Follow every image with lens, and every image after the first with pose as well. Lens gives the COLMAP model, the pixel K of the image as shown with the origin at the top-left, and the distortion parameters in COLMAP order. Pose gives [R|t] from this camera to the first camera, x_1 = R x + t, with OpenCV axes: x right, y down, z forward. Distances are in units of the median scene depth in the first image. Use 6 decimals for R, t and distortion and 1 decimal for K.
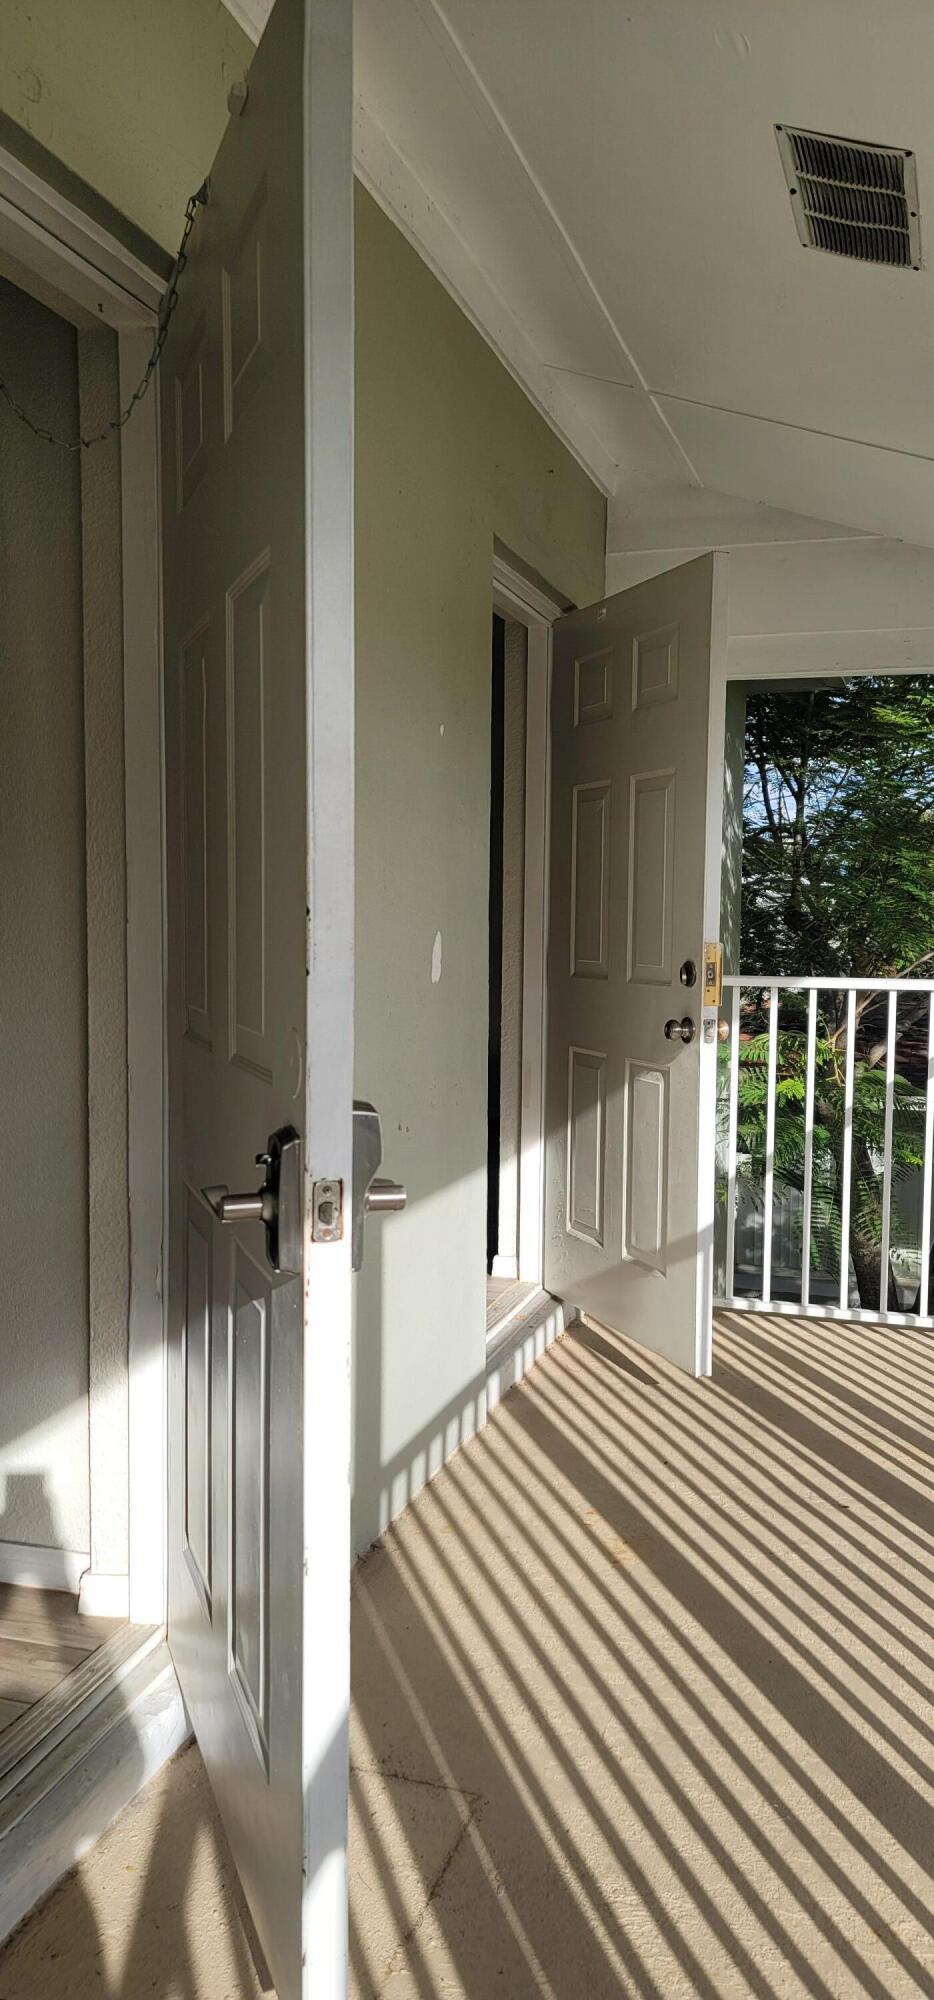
lens RADIAL K [[1449.2, 0, 466.3], [0, 1449.2, 998.9], [0, 0, 1]] dist [0.057915, -0.013327]
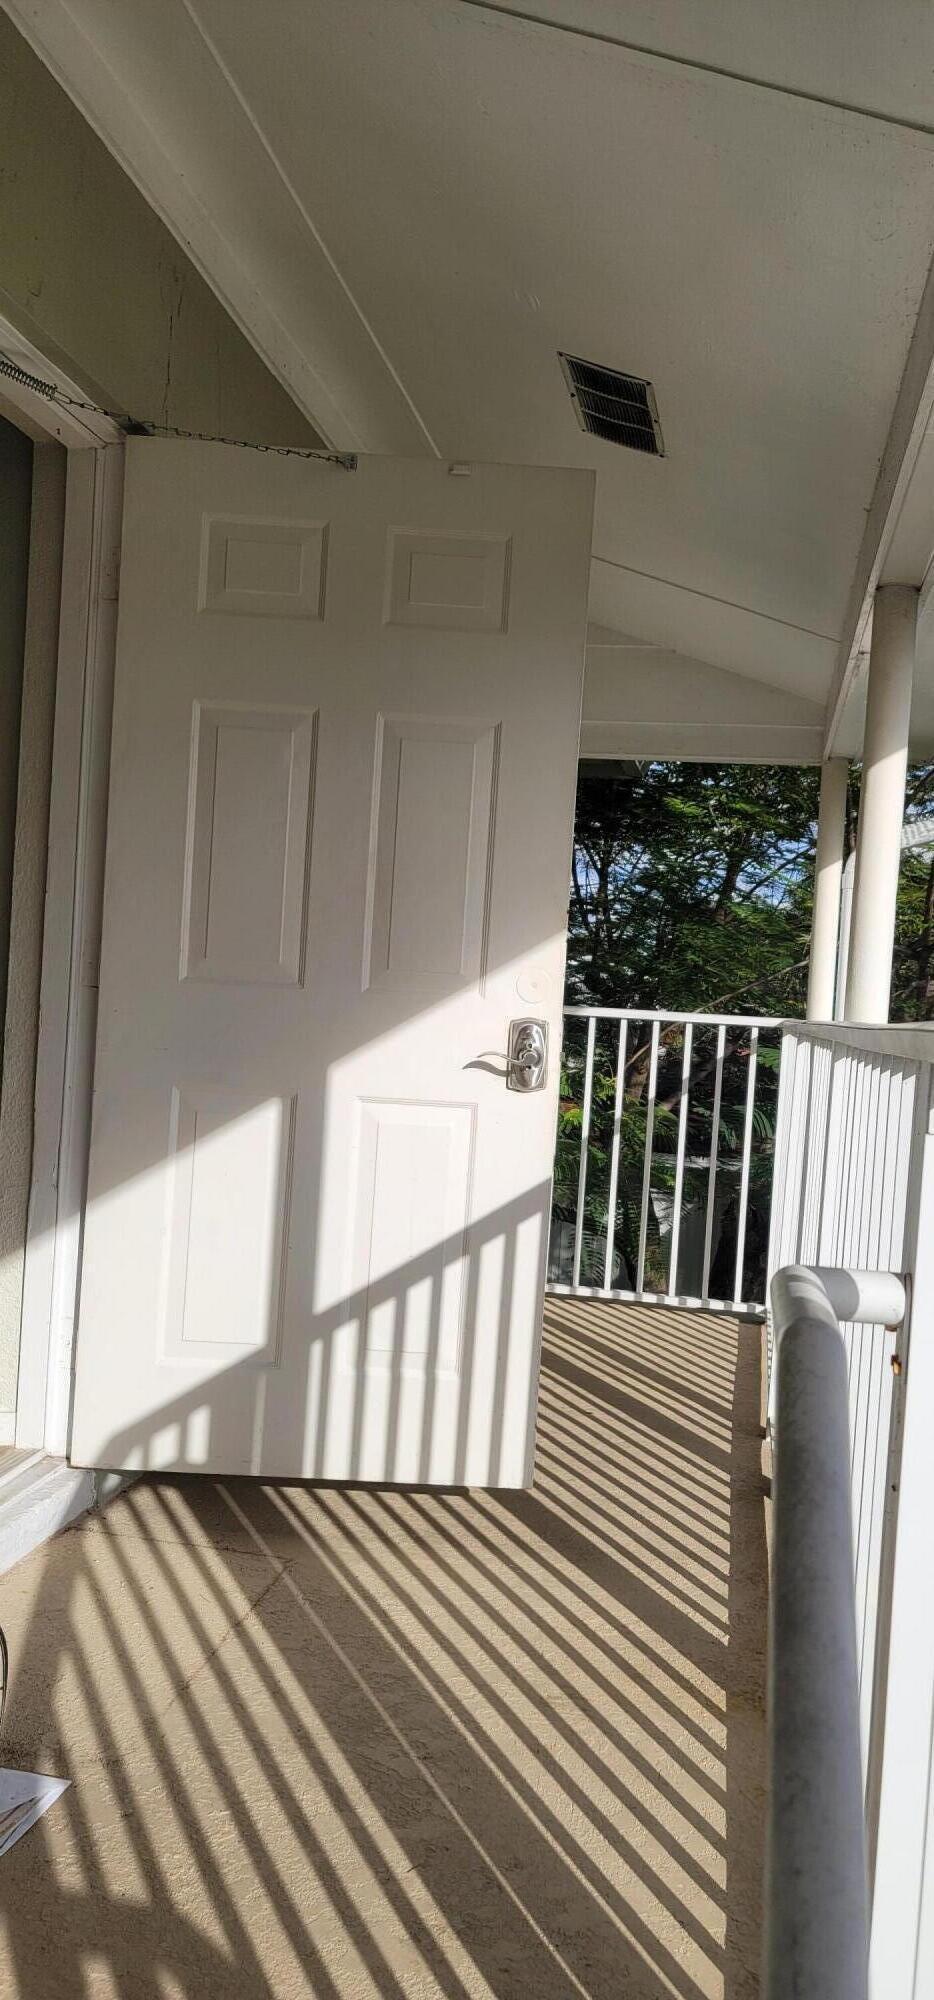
lens RADIAL K [[1449.2, 0, 465.2], [0, 1449.2, 1005.3], [0, 0, 1]] dist [0.057915, -0.013327]
pose [[0.991448, 0.047077, 0.121712, -0.012498], [-0.040775, 0.997721, -0.053766, 0.071401], [-0.123966, 0.048343, 0.991108, -0.227368]]
